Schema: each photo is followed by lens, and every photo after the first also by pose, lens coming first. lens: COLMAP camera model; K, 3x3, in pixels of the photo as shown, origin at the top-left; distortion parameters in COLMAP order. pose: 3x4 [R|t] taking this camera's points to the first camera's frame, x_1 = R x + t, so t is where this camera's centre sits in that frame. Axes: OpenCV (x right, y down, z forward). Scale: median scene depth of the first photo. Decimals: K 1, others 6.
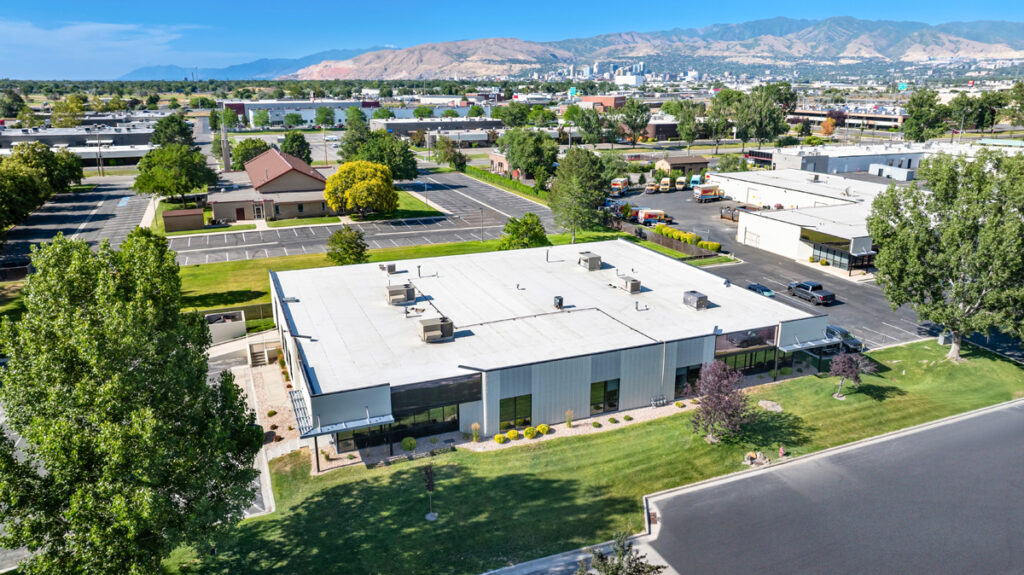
lens RADIAL K [[714.5, 0, 512.0], [0, 714.5, 287.5], [0, 0, 1]] dist [-0.012781, 0.001950]
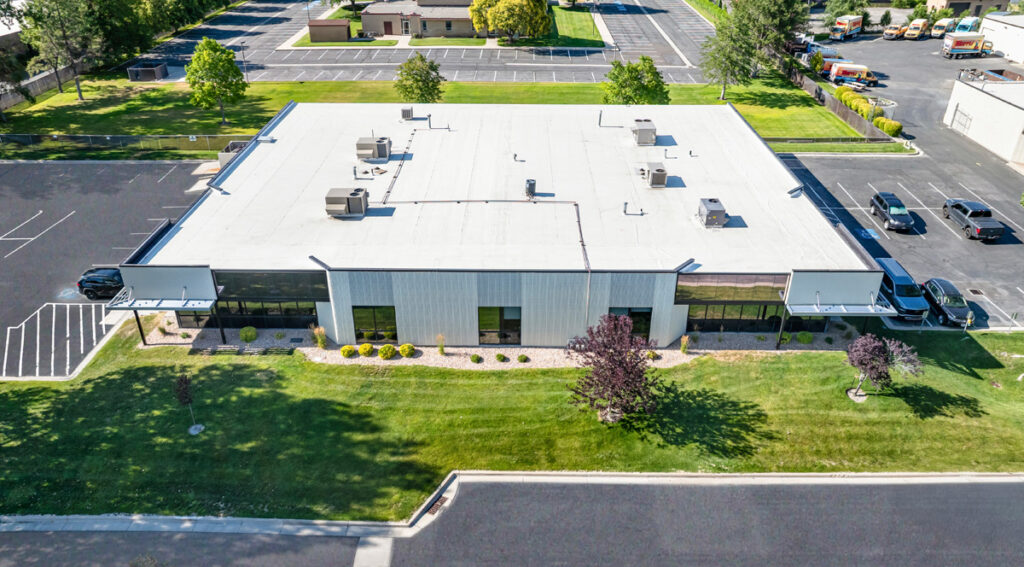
lens RADIAL K [[720.8, 0, 512.0], [0, 720.8, 283.5], [0, 0, 1]] dist [-0.008956, 0.003021]
pose [[0.920288, 0.195529, -0.338877, 0.376150], [-0.111134, 0.961127, 0.252754, -0.084290], [0.375125, -0.194945, 0.906244, 0.291507]]
